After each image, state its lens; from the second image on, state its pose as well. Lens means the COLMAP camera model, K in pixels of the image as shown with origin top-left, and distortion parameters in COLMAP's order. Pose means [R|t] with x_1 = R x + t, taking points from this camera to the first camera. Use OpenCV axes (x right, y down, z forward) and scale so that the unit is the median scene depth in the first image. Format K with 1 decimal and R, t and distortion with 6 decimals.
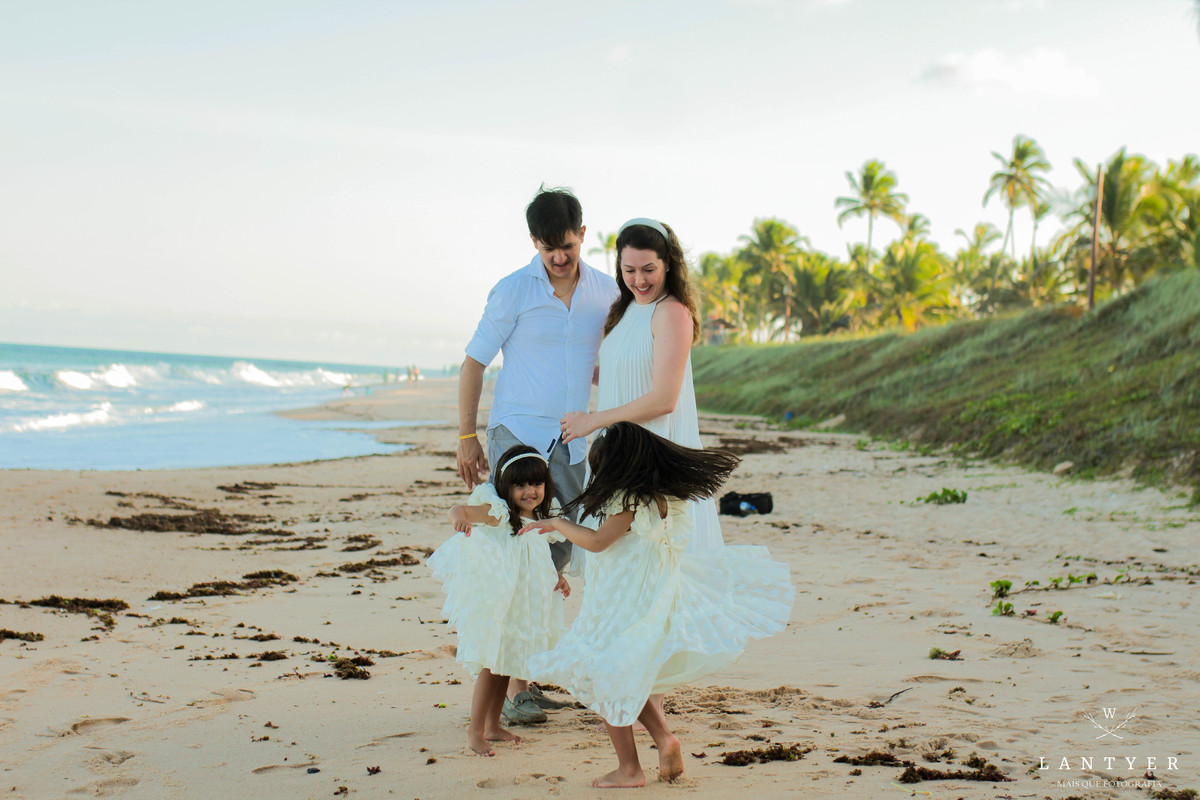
lens RADIAL K [[2176.2, 0, 600.3], [0, 2176.2, 403.8], [0, 0, 1]] dist [-0.054304, 0.000000]
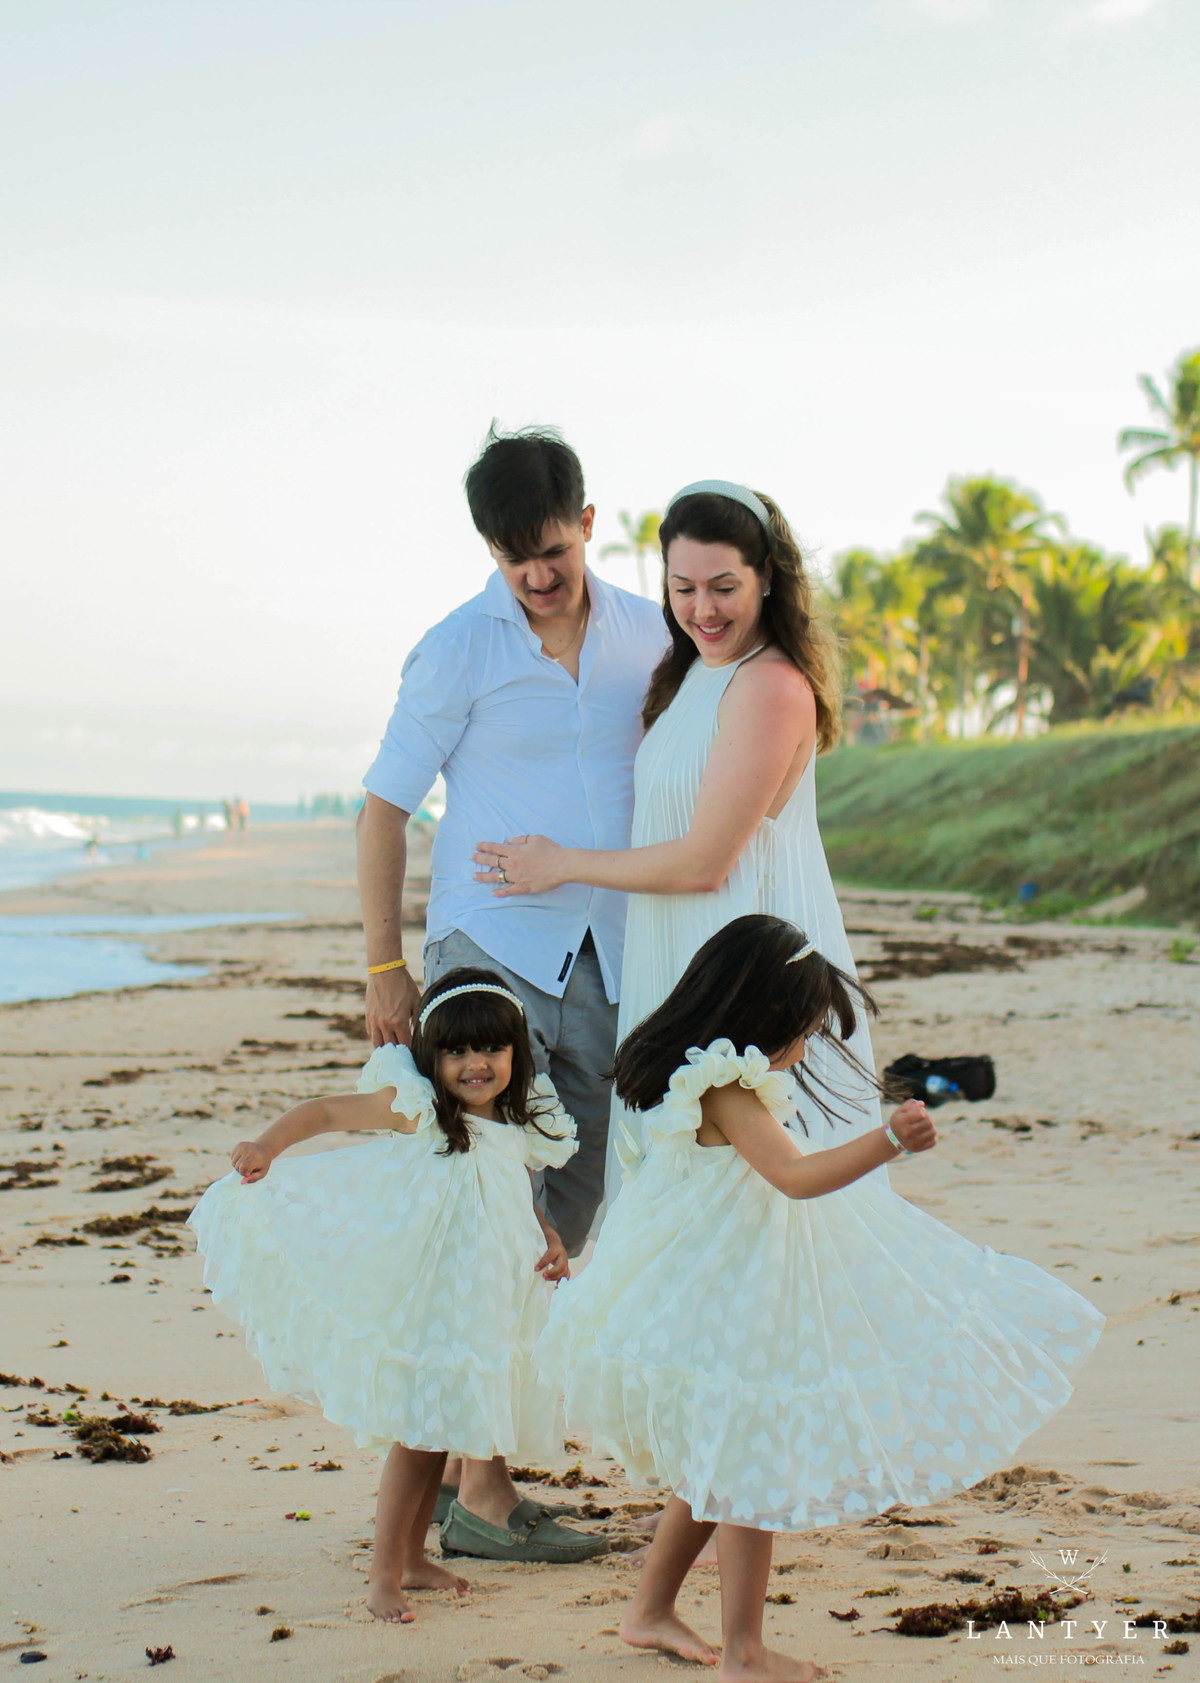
lens RADIAL K [[1802.9, 0, 604.4], [0, 1802.9, 823.9], [0, 0, 1]] dist [0.002555, 0.000000]
pose [[0.999735, -0.011453, 0.019987, -0.013168], [0.013109, 0.996310, -0.084822, 0.022745], [-0.018942, 0.085062, 0.996196, 0.602726]]
